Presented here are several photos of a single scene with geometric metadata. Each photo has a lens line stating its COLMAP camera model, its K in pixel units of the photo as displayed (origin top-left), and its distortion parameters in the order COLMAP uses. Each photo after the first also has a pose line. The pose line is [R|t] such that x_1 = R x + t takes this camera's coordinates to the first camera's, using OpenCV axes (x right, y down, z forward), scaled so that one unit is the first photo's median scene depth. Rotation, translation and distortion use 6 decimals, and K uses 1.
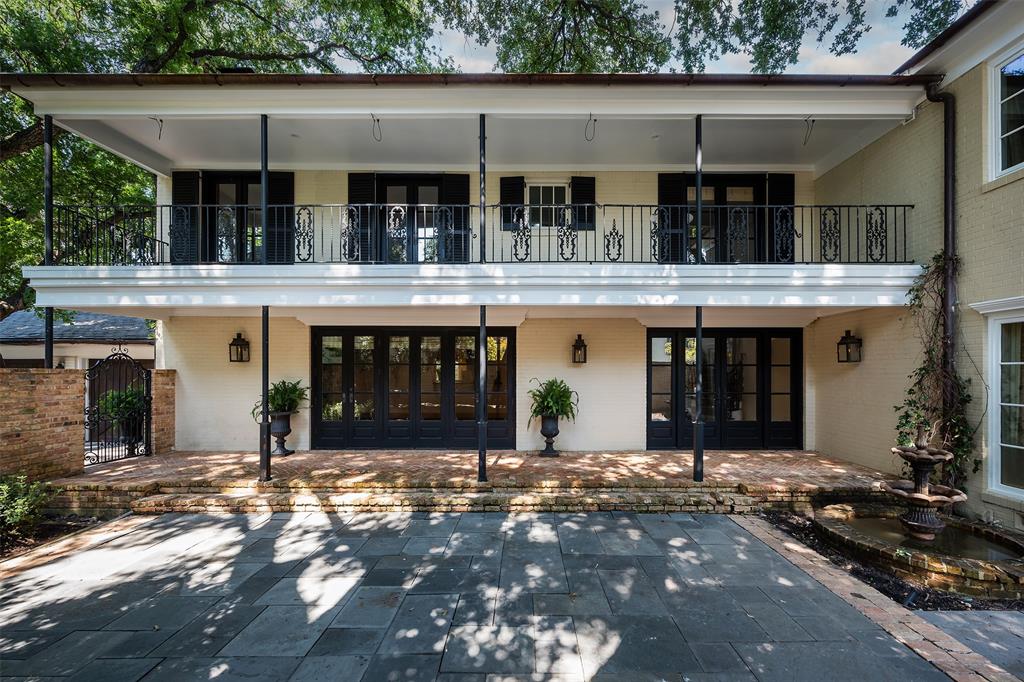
lens RADIAL K [[439.7, 0, 513.5], [0, 439.7, 372.9], [0, 0, 1]] dist [0.007014, 0.000314]
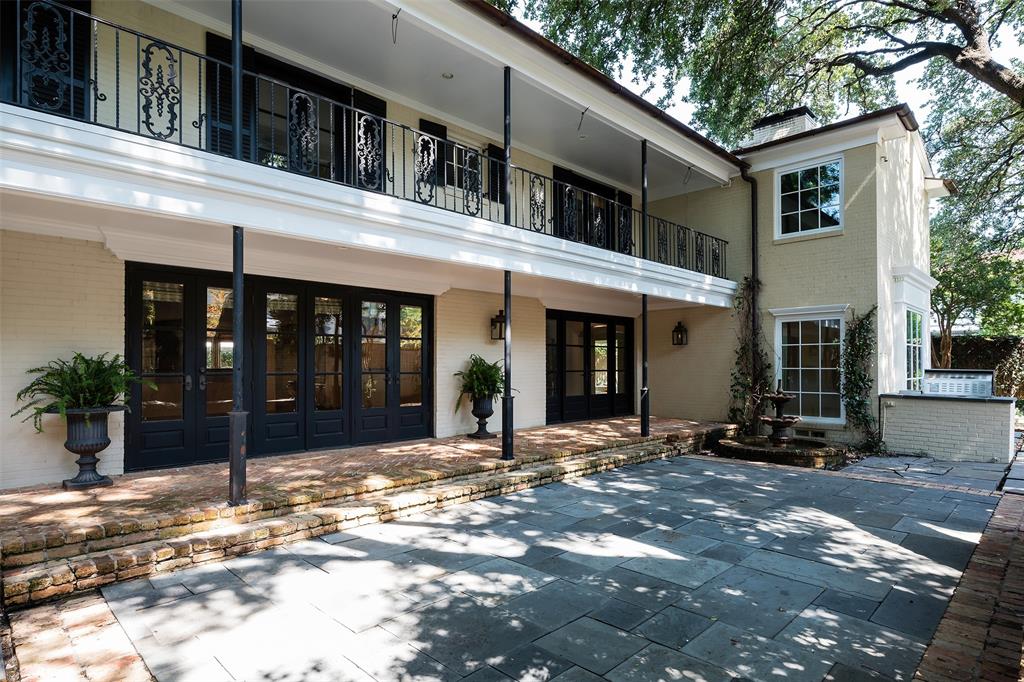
lens RADIAL K [[551.6, 0, 509.4], [0, 551.6, 362.3], [0, 0, 1]] dist [0.024969, -0.000169]
pose [[0.699324, 0.004395, 0.714791, -0.981067], [0.000626, 0.999977, -0.006761, 0.049294], [-0.714804, 0.005175, 0.699306, 0.198698]]
